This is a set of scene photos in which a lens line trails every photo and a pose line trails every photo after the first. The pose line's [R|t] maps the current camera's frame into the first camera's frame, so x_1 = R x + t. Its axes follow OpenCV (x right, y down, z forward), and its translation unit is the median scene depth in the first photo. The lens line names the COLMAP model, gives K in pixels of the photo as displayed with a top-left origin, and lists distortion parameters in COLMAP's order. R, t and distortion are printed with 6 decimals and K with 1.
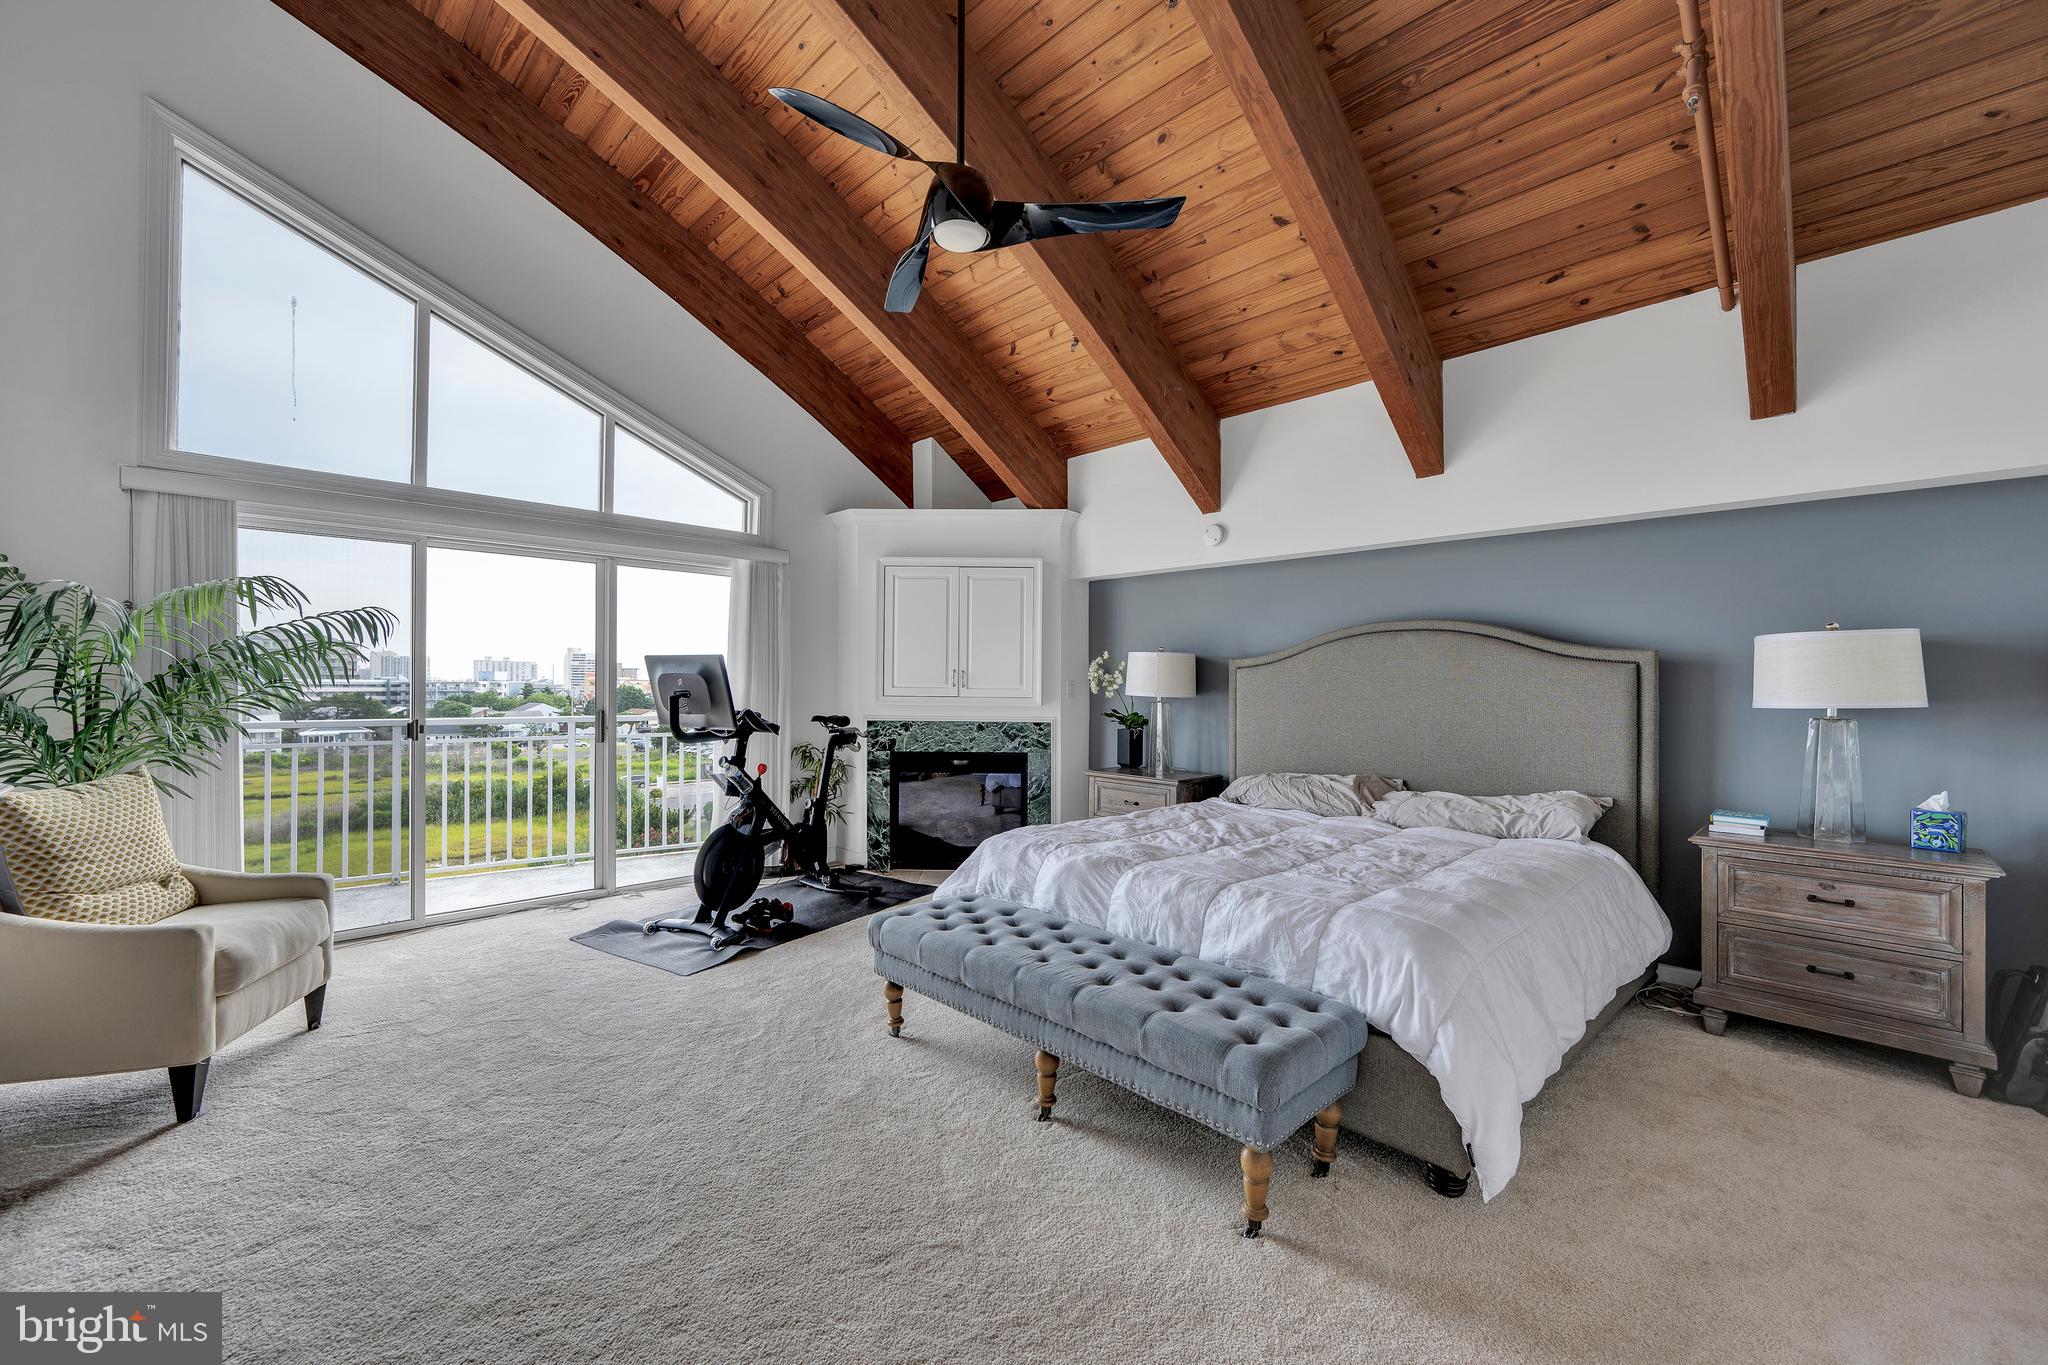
lens RADIAL K [[806.1, 0, 1026.3], [0, 806.1, 685.8], [0, 0, 1]] dist [0.001637, -0.000245]
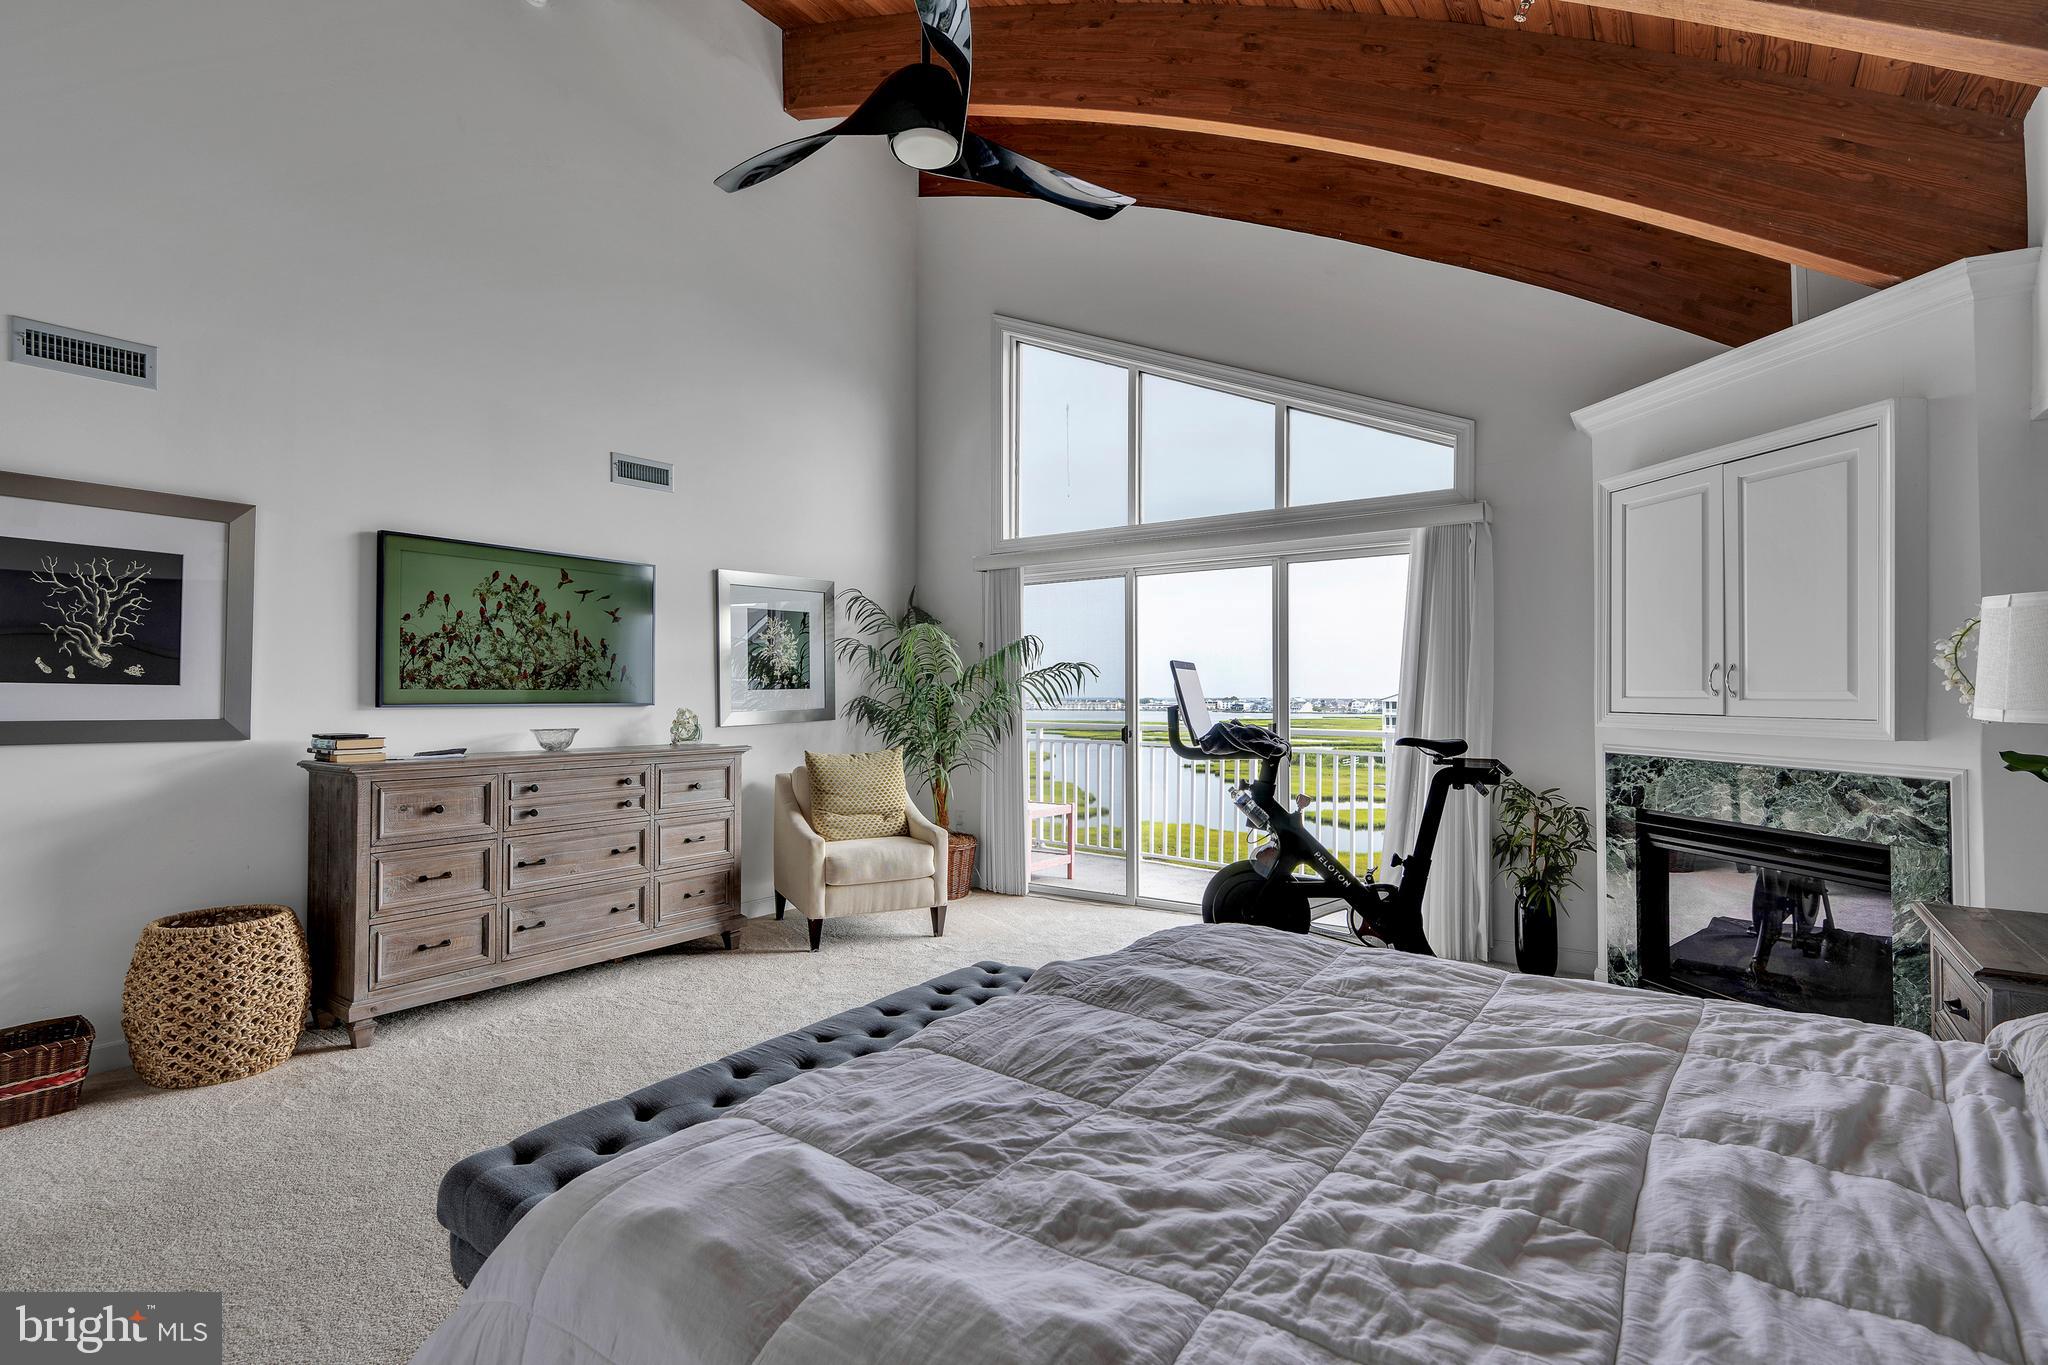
lens RADIAL K [[980.2, 0, 1022.3], [0, 980.2, 686.4], [0, 0, 1]] dist [0.001231, -0.001307]
pose [[0.167610, -0.012962, -0.985768, 0.517290], [0.001882, 0.999916, -0.012828, 0.002579], [0.985852, 0.000295, 0.167621, 0.511669]]
